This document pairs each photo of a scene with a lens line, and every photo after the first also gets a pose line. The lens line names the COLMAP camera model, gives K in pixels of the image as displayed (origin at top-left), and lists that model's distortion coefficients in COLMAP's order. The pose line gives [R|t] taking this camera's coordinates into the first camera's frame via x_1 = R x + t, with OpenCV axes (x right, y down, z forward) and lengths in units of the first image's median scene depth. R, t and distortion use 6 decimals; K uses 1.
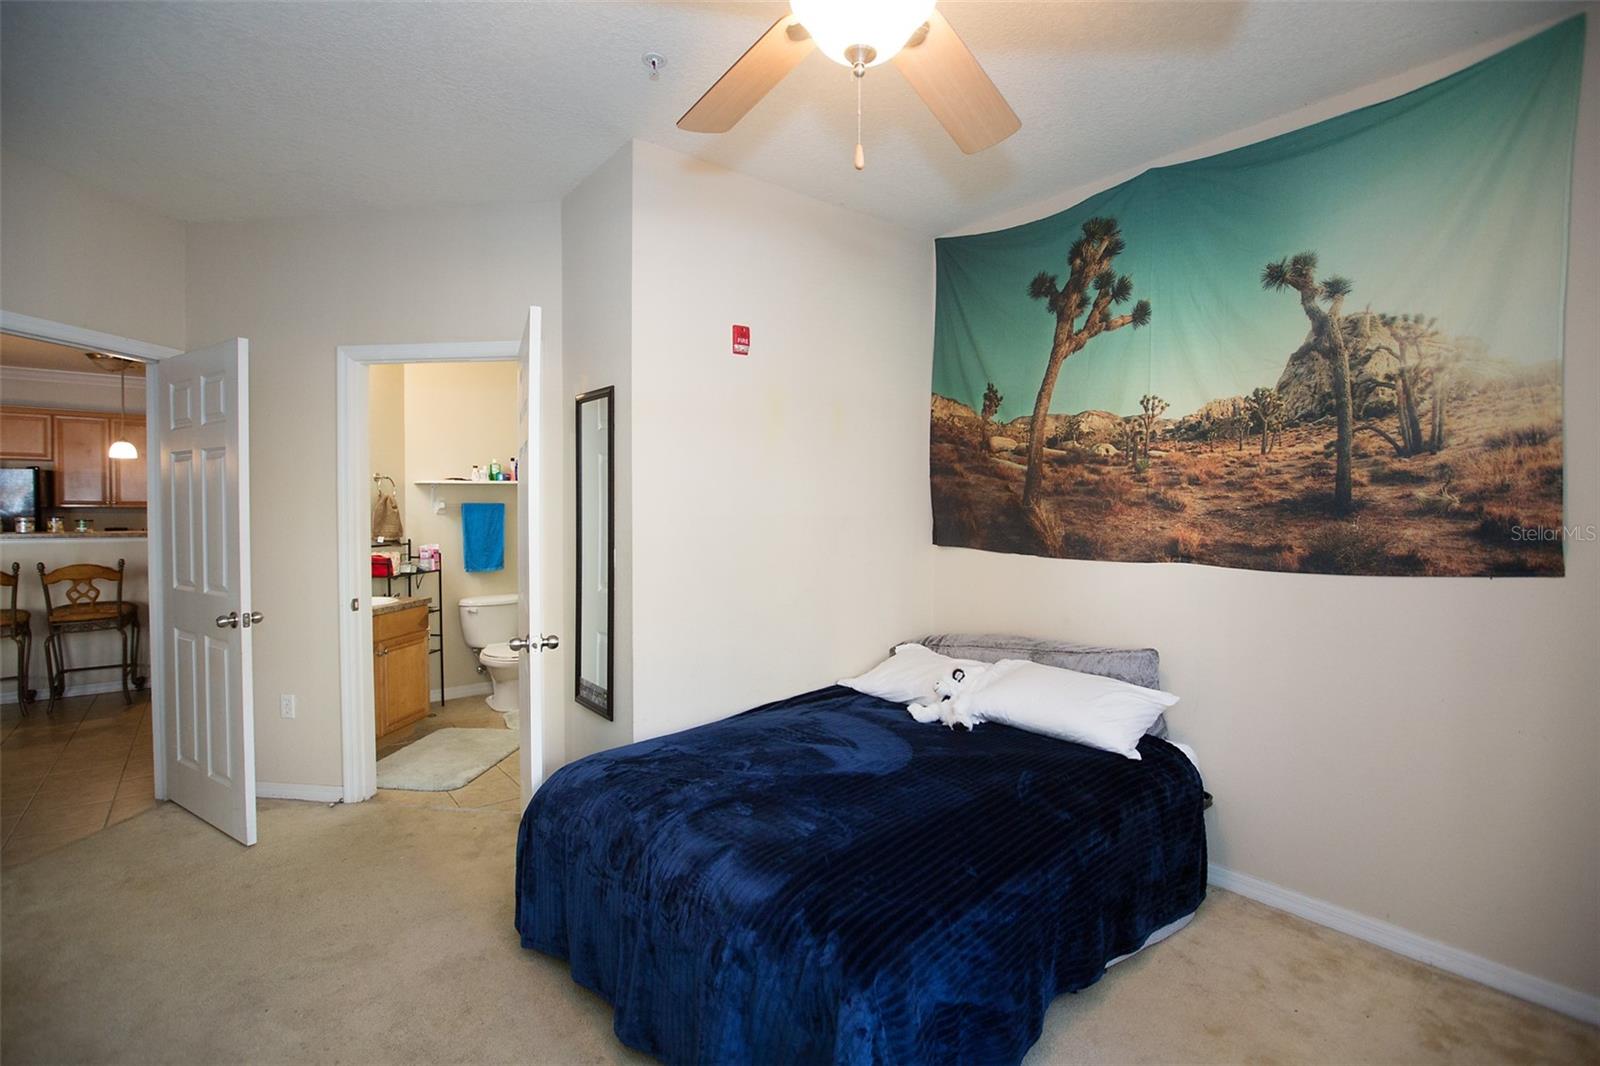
lens RADIAL K [[739.4, 0, 805.7], [0, 739.4, 533.2], [0, 0, 1]] dist [-0.048627, 0.008625]
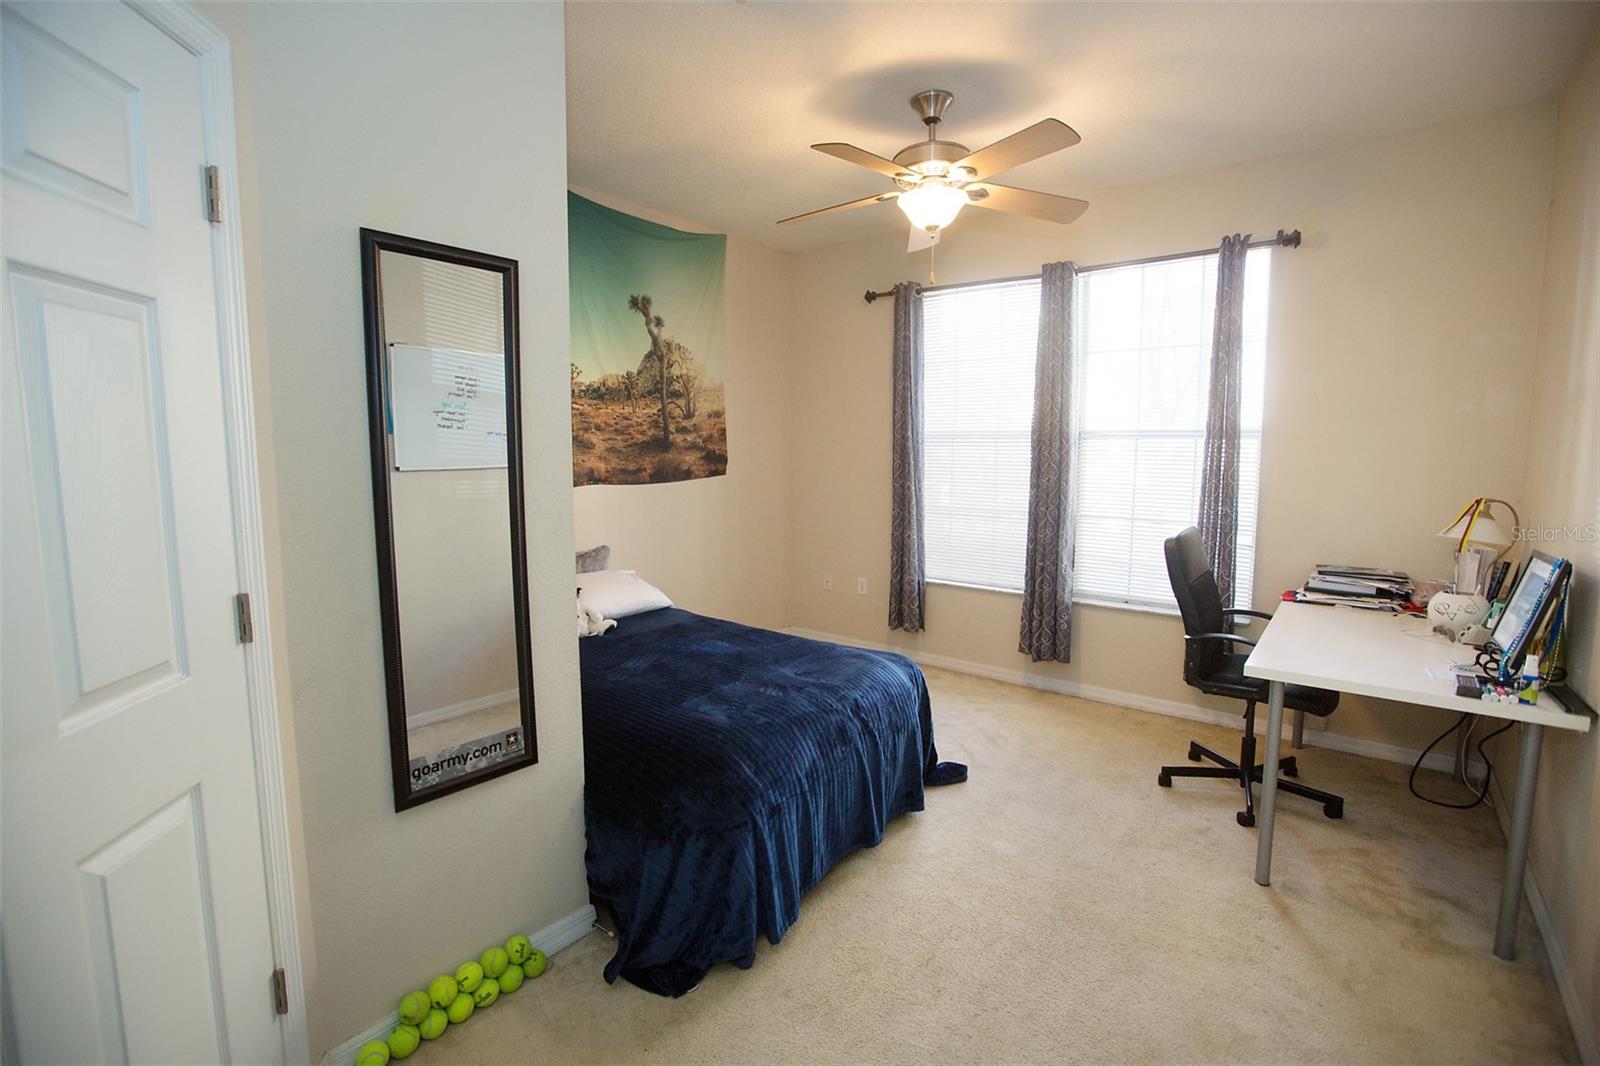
lens RADIAL K [[739.4, 0, 801.5], [0, 739.4, 527.4], [0, 0, 1]] dist [-0.048627, 0.008625]
pose [[-0.222131, -0.106678, 0.969163, -1.139125], [0.037538, 0.992324, 0.117831, -0.036355], [-0.974294, 0.062554, -0.216421, 1.061622]]
